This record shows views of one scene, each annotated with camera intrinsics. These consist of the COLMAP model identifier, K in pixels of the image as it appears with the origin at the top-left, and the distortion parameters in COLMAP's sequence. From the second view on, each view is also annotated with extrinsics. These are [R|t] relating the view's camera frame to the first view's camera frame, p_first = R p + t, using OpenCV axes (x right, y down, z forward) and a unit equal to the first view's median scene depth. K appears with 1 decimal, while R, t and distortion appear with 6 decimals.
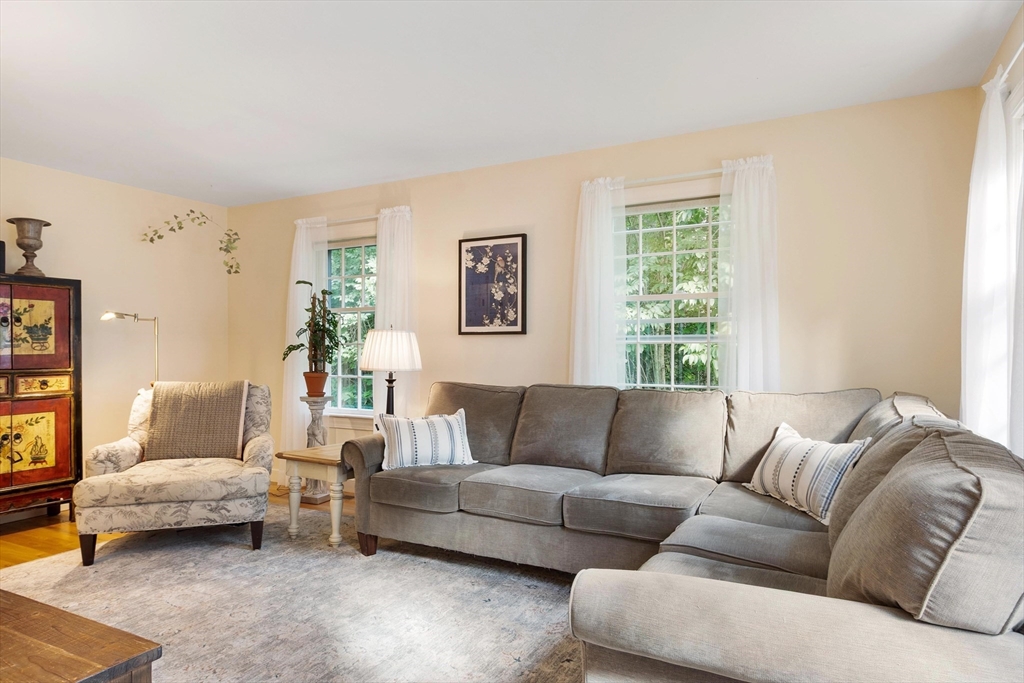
lens RADIAL K [[635.0, 0, 514.8], [0, 635.0, 345.7], [0, 0, 1]] dist [0.000288, 0.000364]
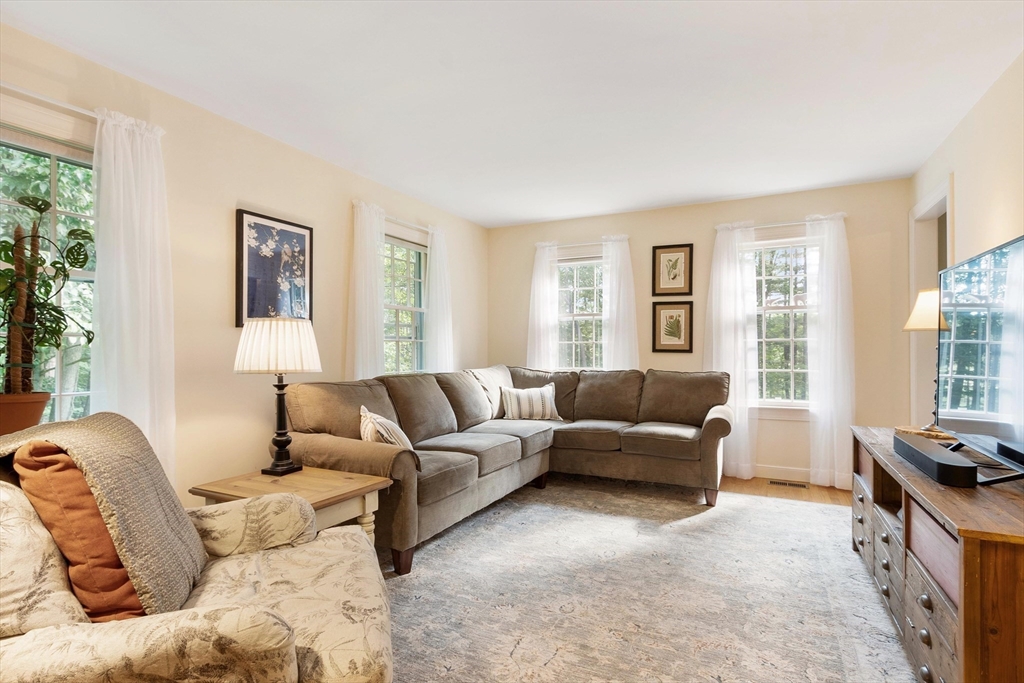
lens RADIAL K [[526.4, 0, 513.8], [0, 526.4, 342.9], [0, 0, 1]] dist [0.009876, -0.005628]
pose [[-0.057345, 0.006591, 0.998333, -0.805835], [-0.005961, 0.999958, -0.006944, 0.005527], [-0.998337, -0.006350, -0.057303, 0.722741]]
